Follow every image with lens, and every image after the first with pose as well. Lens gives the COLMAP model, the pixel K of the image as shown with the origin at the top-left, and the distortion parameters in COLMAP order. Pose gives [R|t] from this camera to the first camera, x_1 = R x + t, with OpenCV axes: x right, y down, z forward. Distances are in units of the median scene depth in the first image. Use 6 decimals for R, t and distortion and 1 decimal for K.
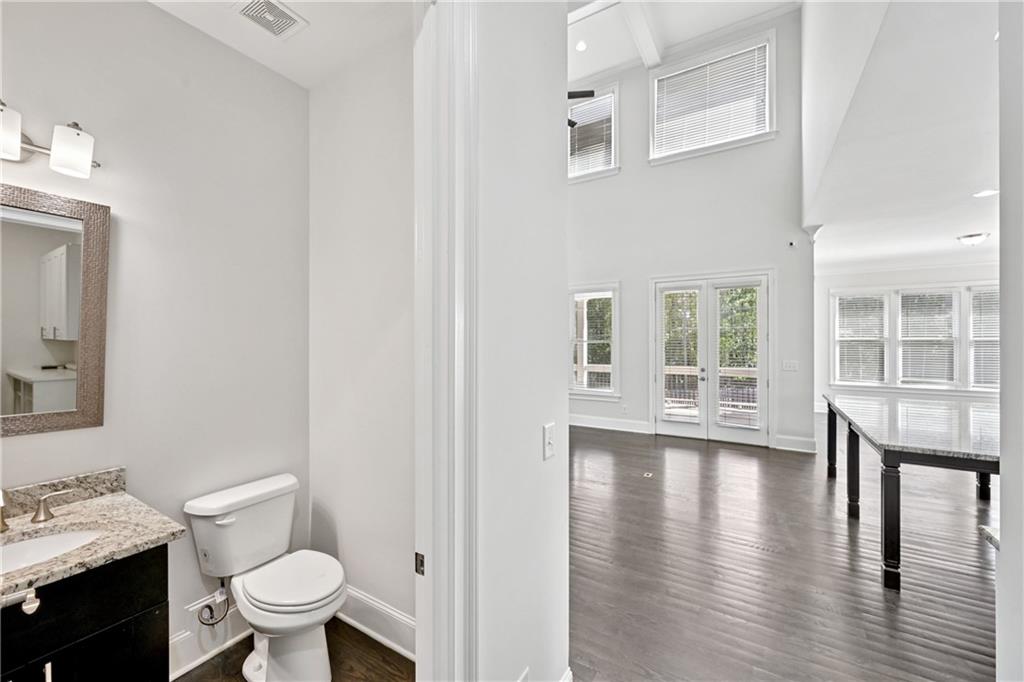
lens RADIAL K [[400.9, 0, 512.4], [0, 400.9, 340.1], [0, 0, 1]] dist [0.000282, -0.000116]
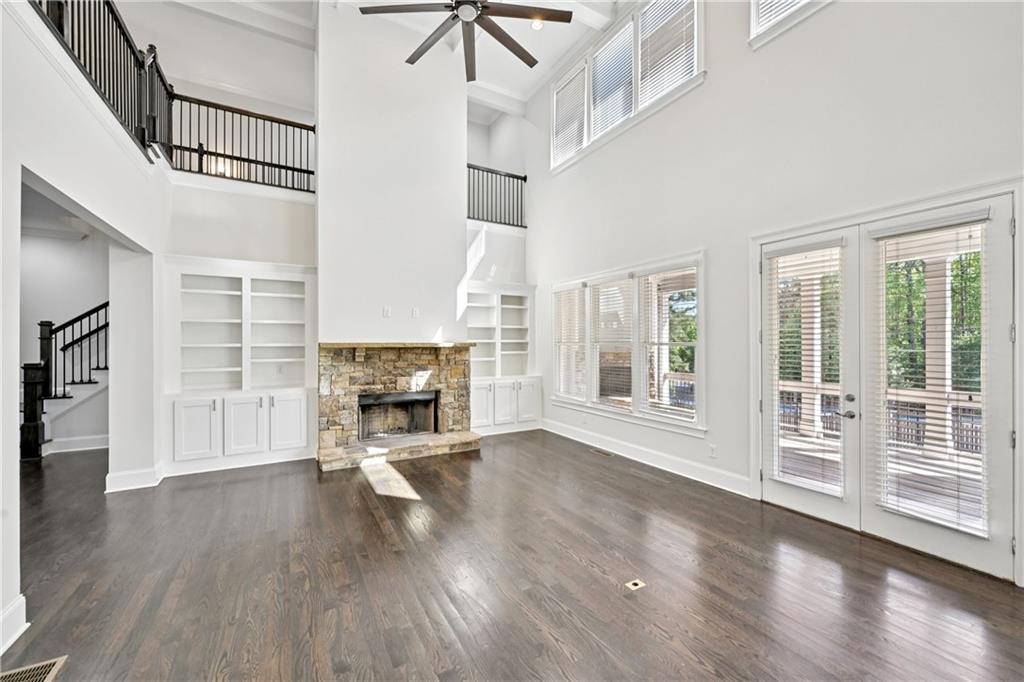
lens RADIAL K [[400.9, 0, 514.4], [0, 400.9, 345.4], [0, 0, 1]] dist [0.000282, -0.000116]
pose [[0.879845, 0.004778, -0.475237, 0.320014], [-0.005765, 0.999983, -0.000619, 0.008183], [0.475226, 0.003284, 0.879858, 0.308766]]
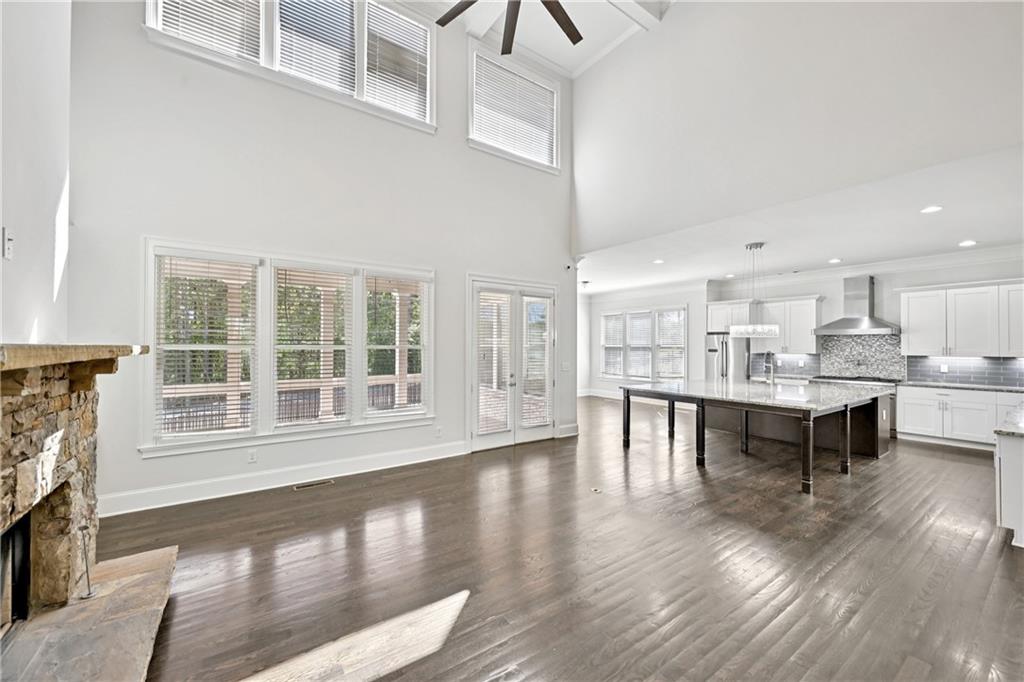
lens RADIAL K [[400.9, 0, 516.4], [0, 400.9, 342.5], [0, 0, 1]] dist [0.000282, -0.000116]
pose [[0.386947, 0.010567, 0.922041, -0.418084], [-0.000175, 0.999935, -0.011386, 0.003674], [-0.922102, 0.004245, 0.386924, 0.573489]]
